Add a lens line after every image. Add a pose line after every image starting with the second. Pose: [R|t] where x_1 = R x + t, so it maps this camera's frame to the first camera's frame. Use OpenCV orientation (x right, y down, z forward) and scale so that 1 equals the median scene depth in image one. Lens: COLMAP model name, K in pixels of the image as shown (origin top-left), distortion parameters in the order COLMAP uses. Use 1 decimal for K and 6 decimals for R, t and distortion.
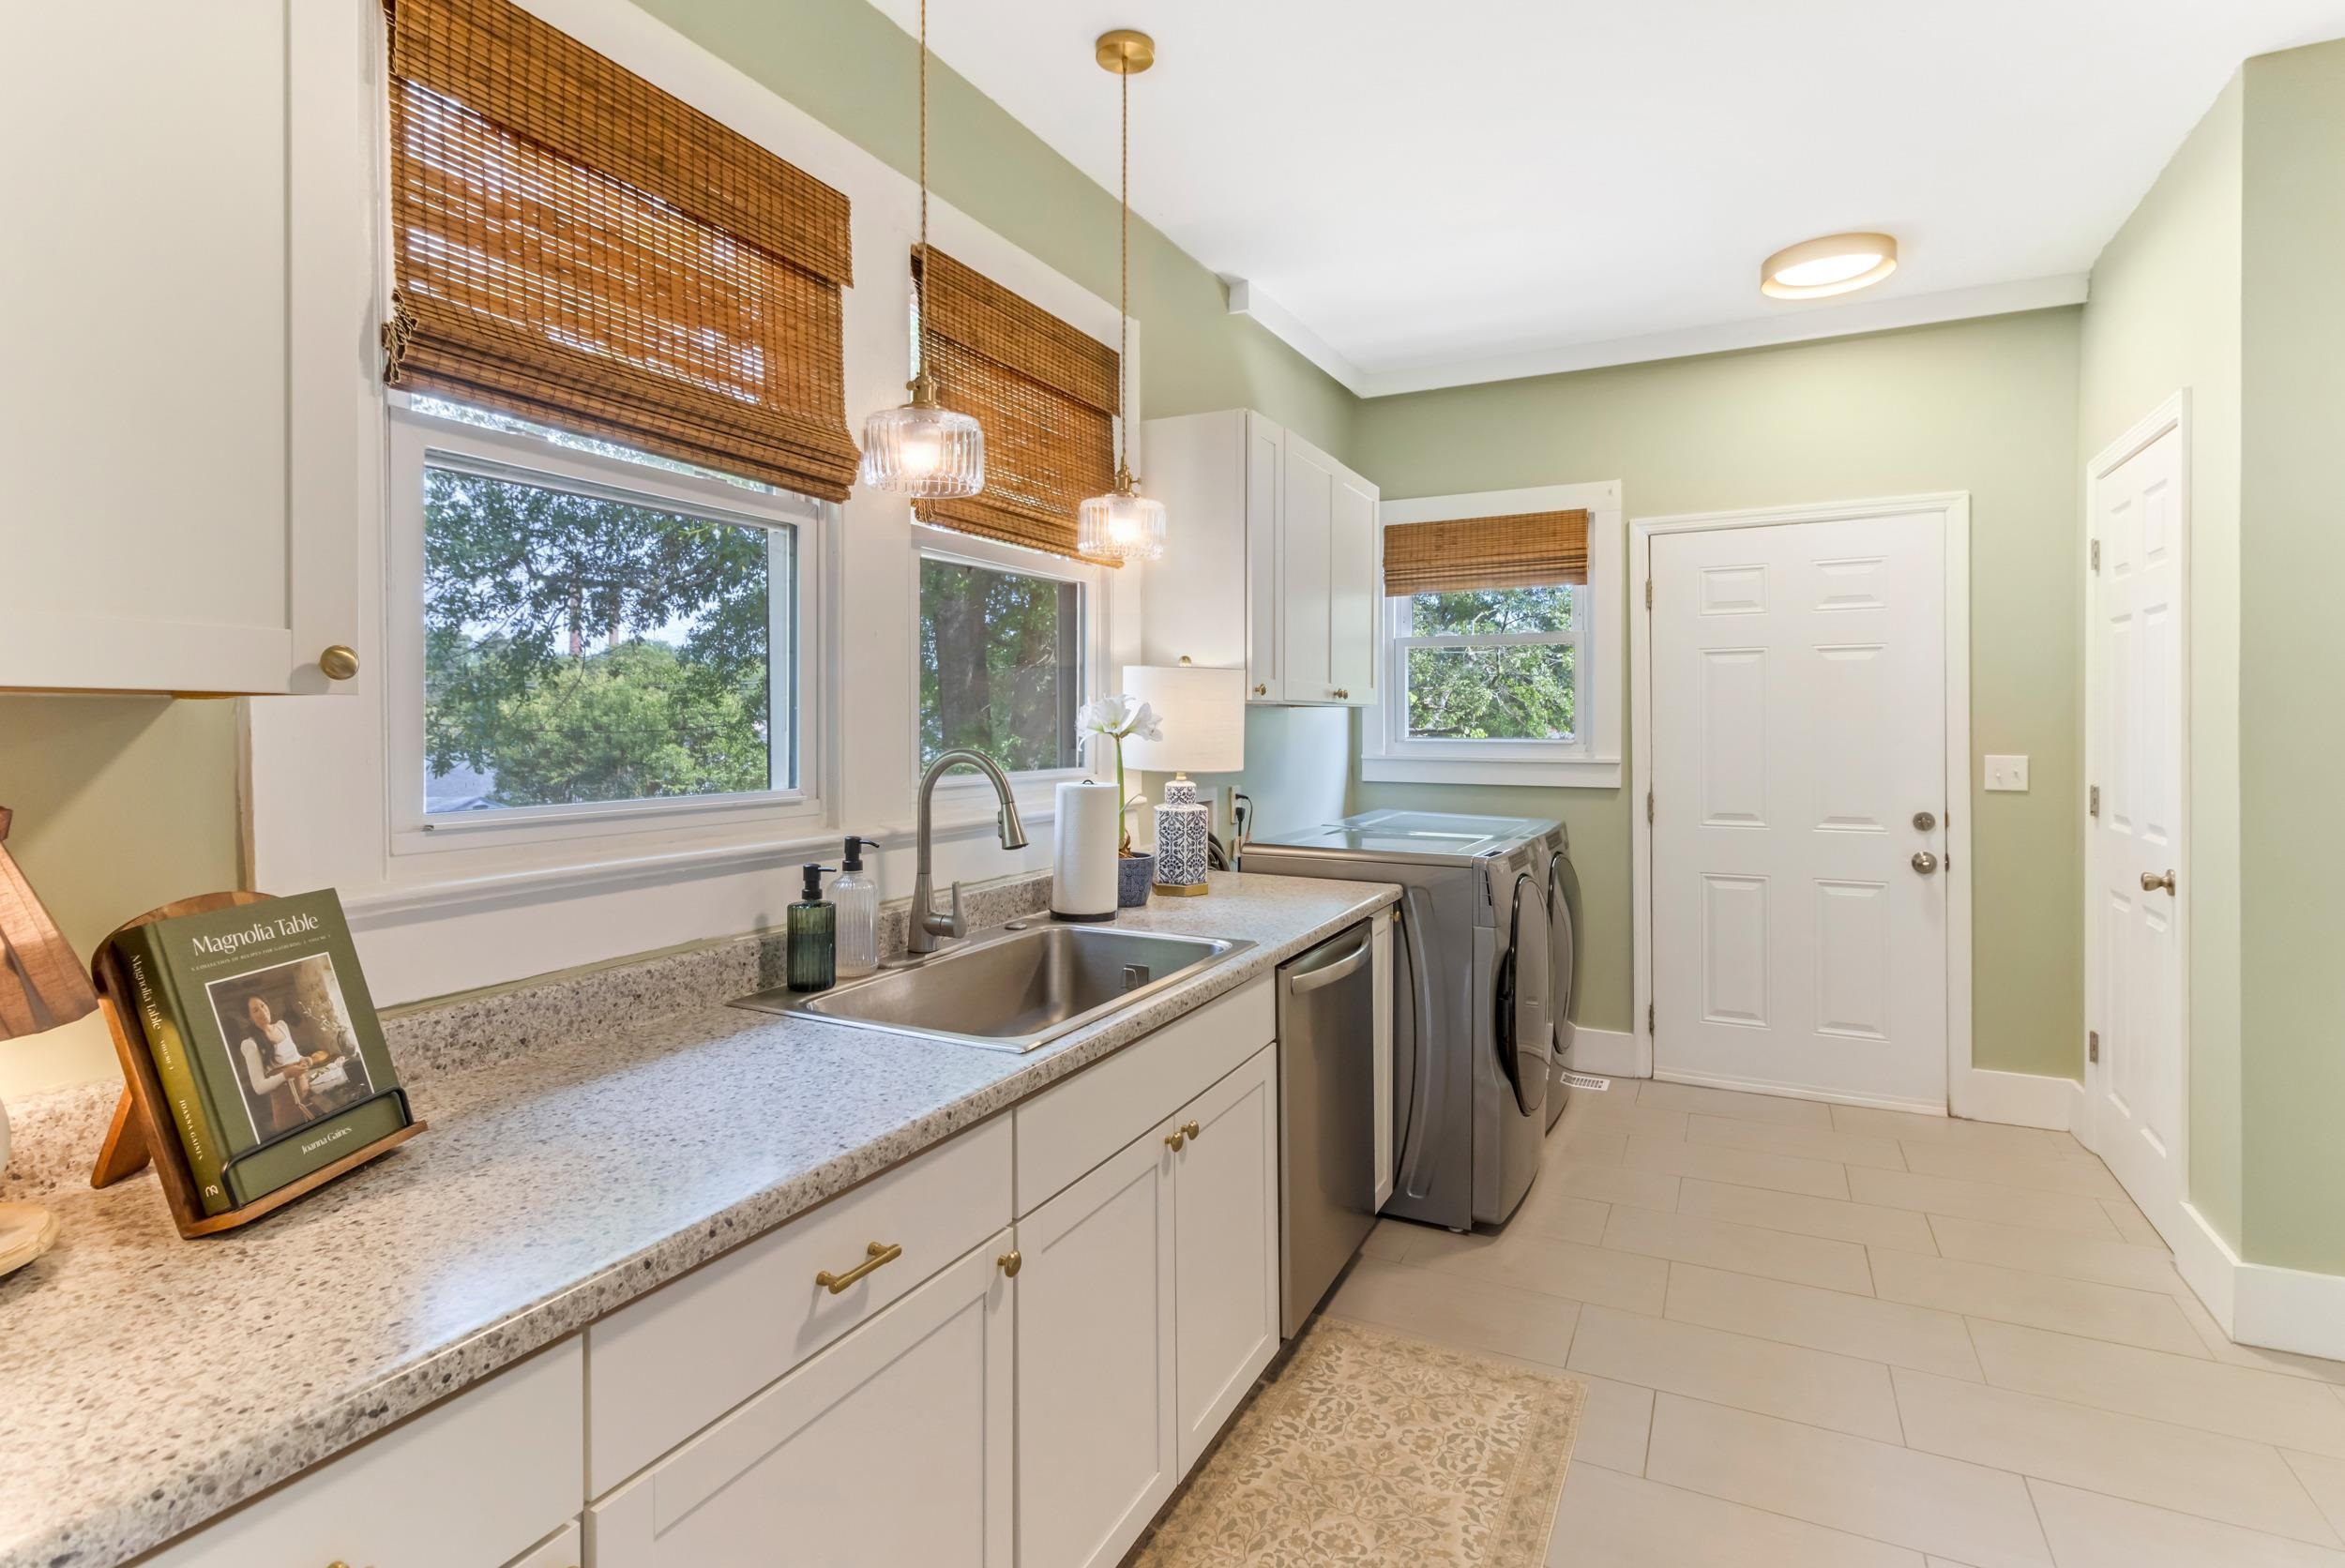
lens RADIAL K [[1142.1, 0, 1172.8], [0, 1142.1, 698.7], [0, 0, 1]] dist [0.000053, 0.000307]
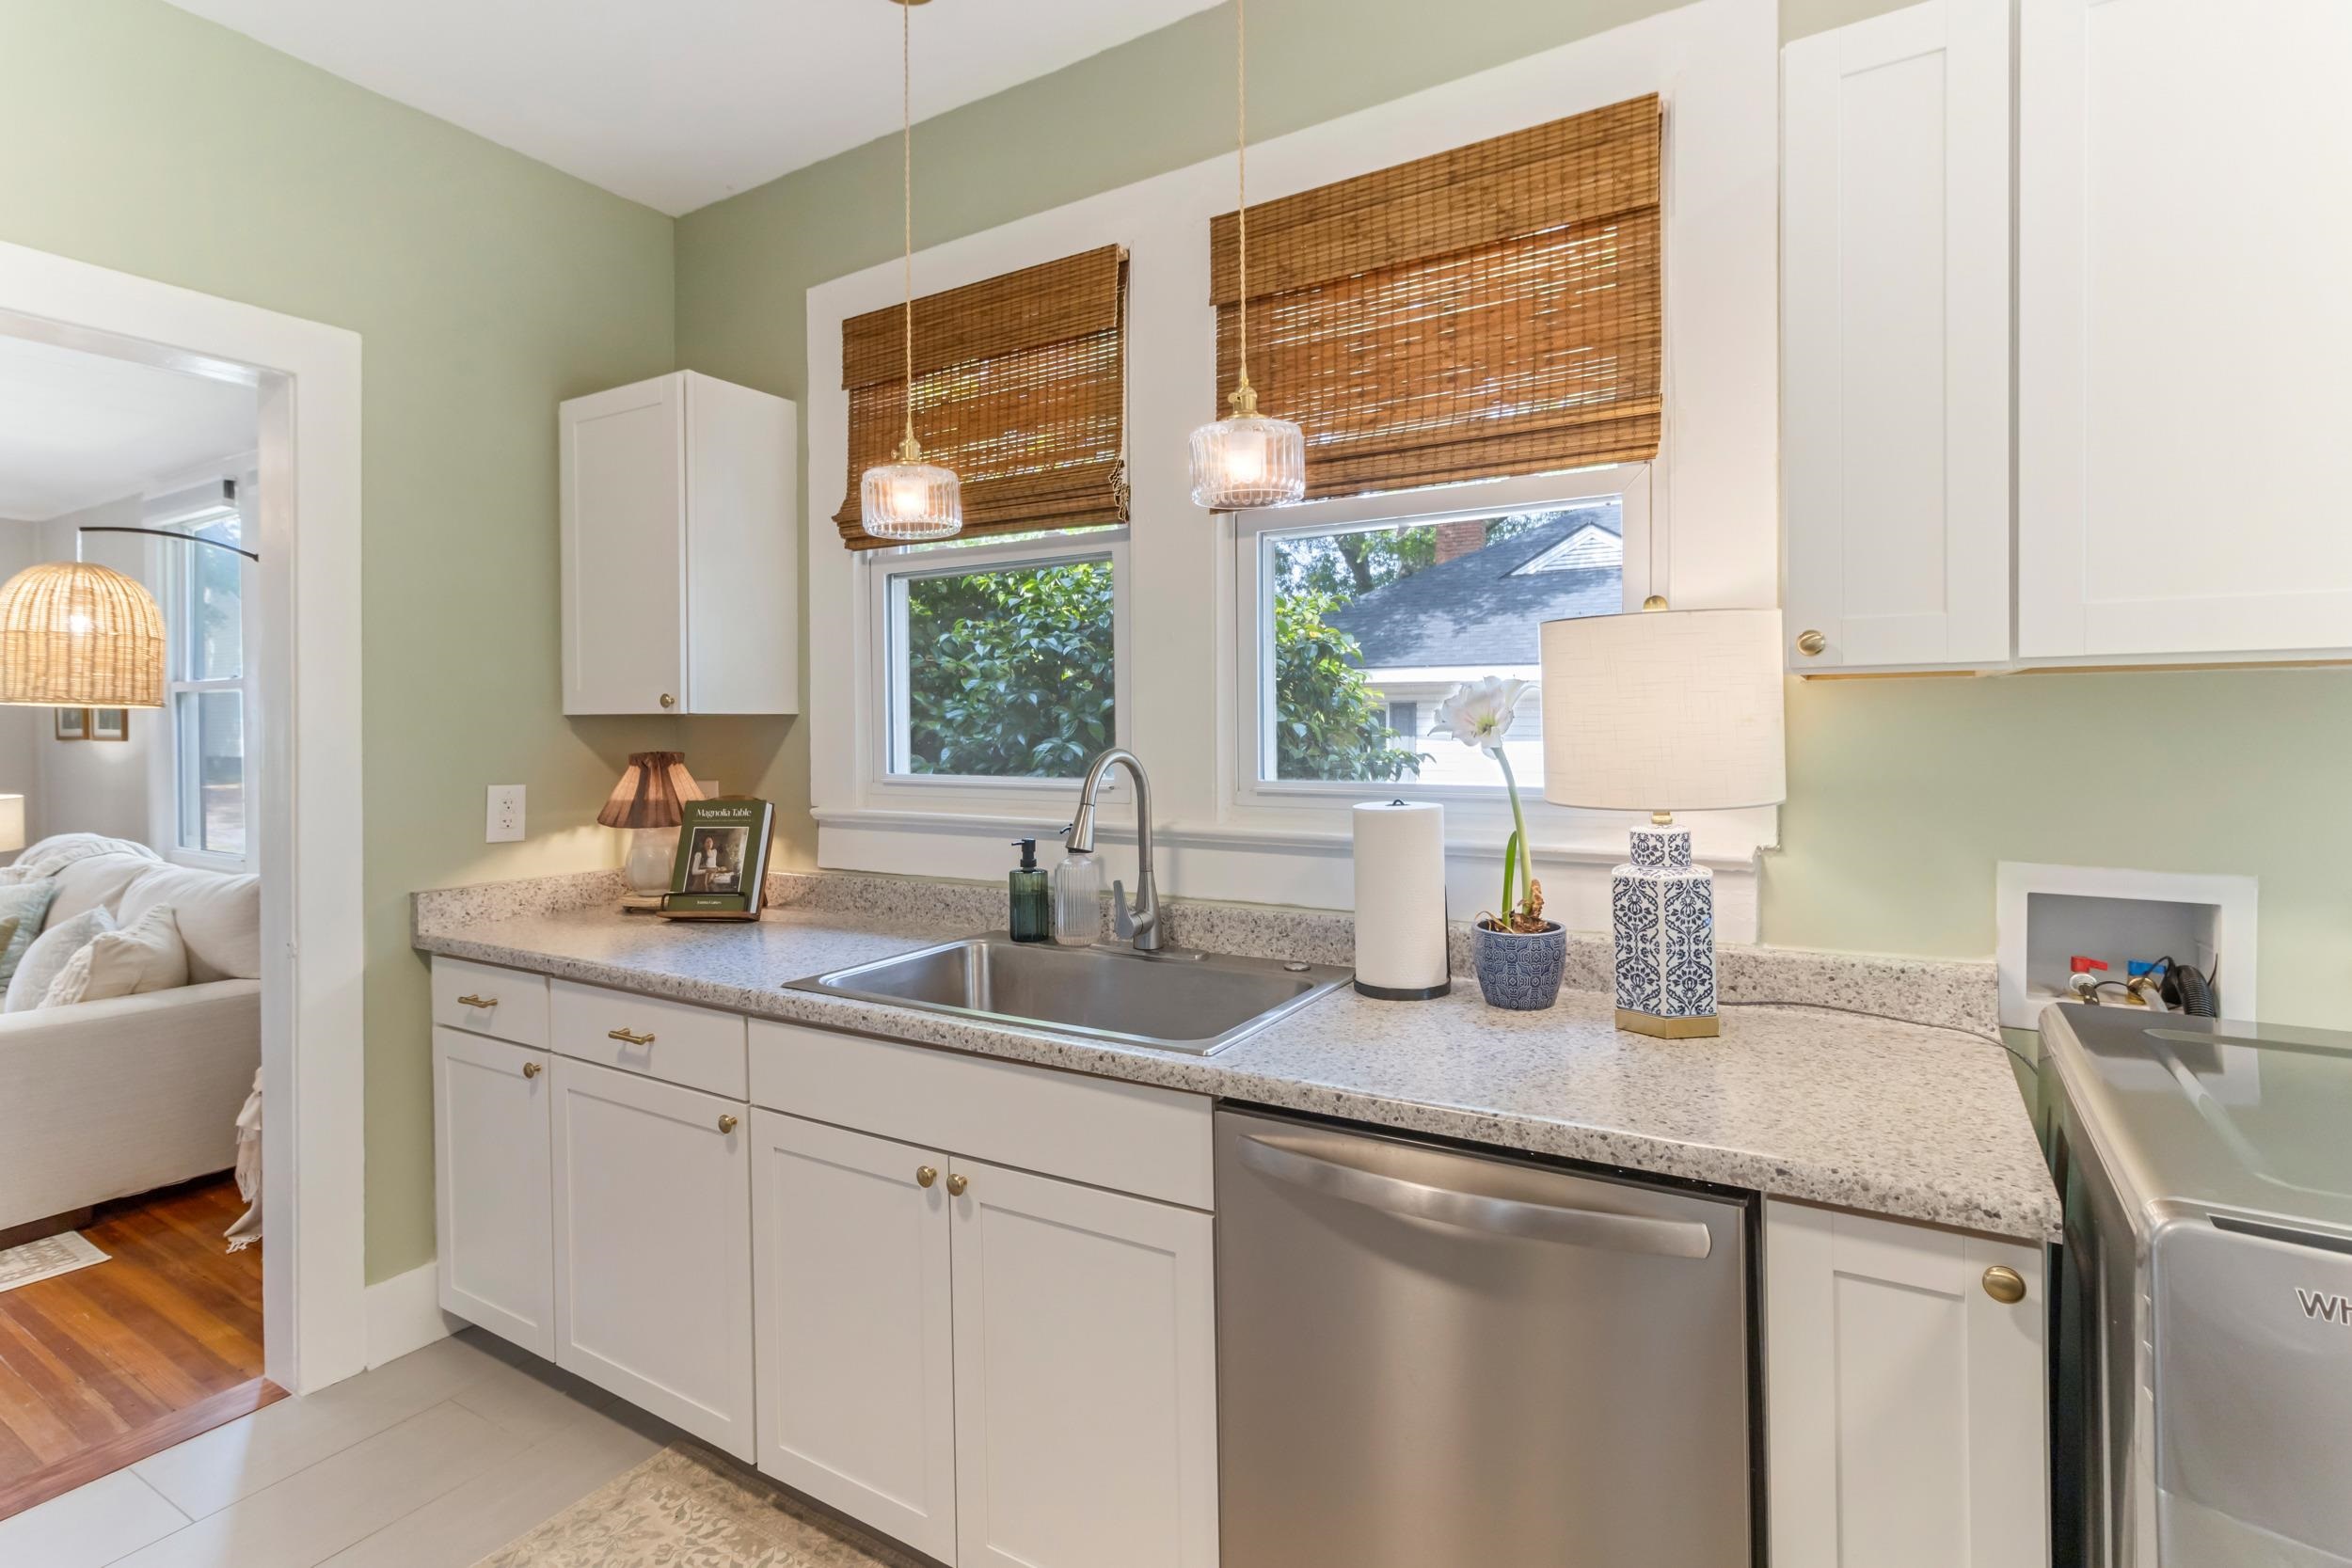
lens RADIAL K [[1127.4, 0, 1183.9], [0, 1127.4, 724.9], [0, 0, 1]] dist [-0.001158, 0.000400]
pose [[-0.073598, -0.001245, -0.997287, 0.876502], [0.025479, 0.999670, -0.003128, 0.031016], [0.996962, -0.025640, -0.073542, 1.258803]]
